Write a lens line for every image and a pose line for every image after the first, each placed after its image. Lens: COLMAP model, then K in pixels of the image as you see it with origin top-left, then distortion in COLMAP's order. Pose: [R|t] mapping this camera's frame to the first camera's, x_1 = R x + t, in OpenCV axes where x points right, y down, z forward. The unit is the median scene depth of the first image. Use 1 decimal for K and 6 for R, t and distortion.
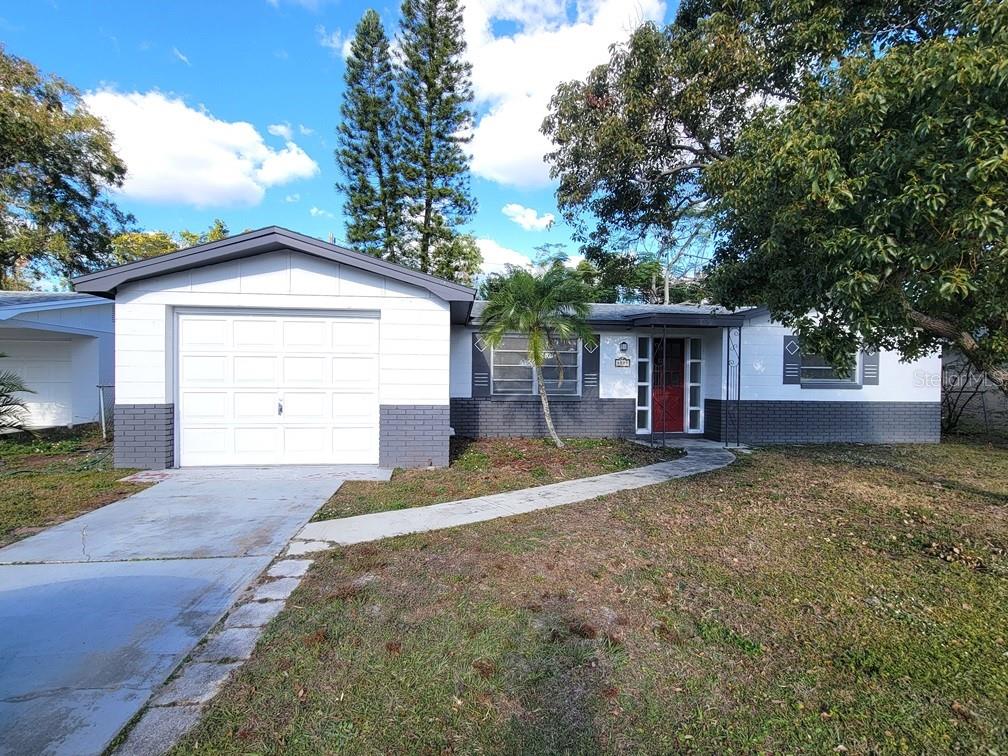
lens RADIAL K [[412.3, 0, 499.8], [0, 412.3, 376.7], [0, 0, 1]] dist [-0.000462, -0.000584]
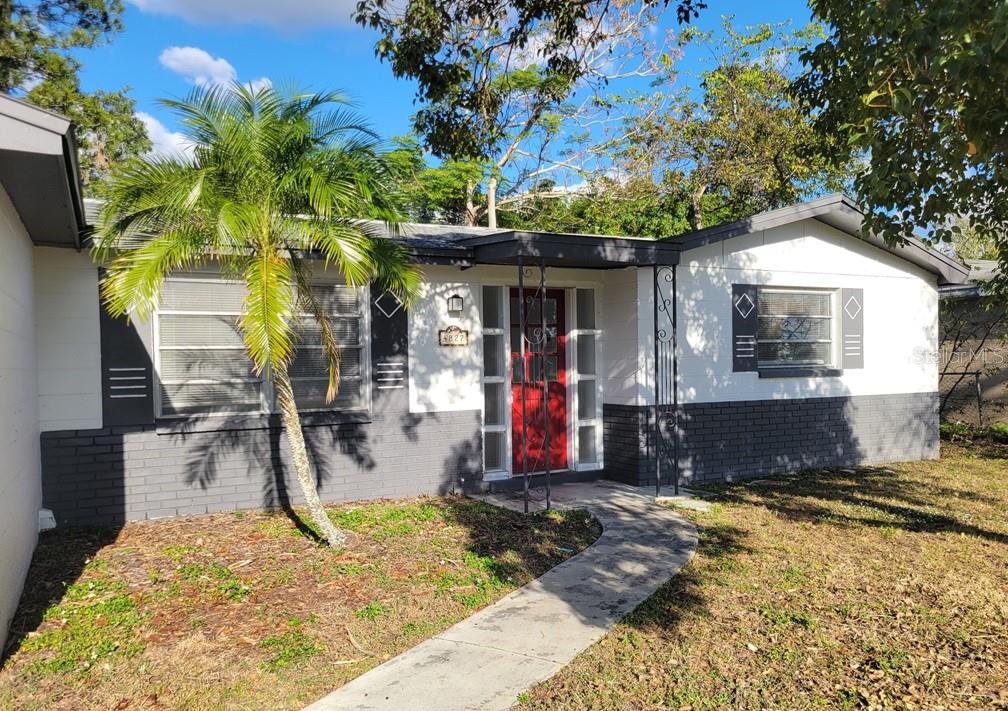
lens RADIAL K [[746.6, 0, 505.1], [0, 746.6, 371.9], [0, 0, 1]] dist [0.043688, -0.000510]
pose [[0.921961, -0.032672, 0.385901, 0.011727], [0.027632, 0.999445, 0.018602, -0.008056], [-0.386295, -0.006487, 0.922353, 0.163919]]
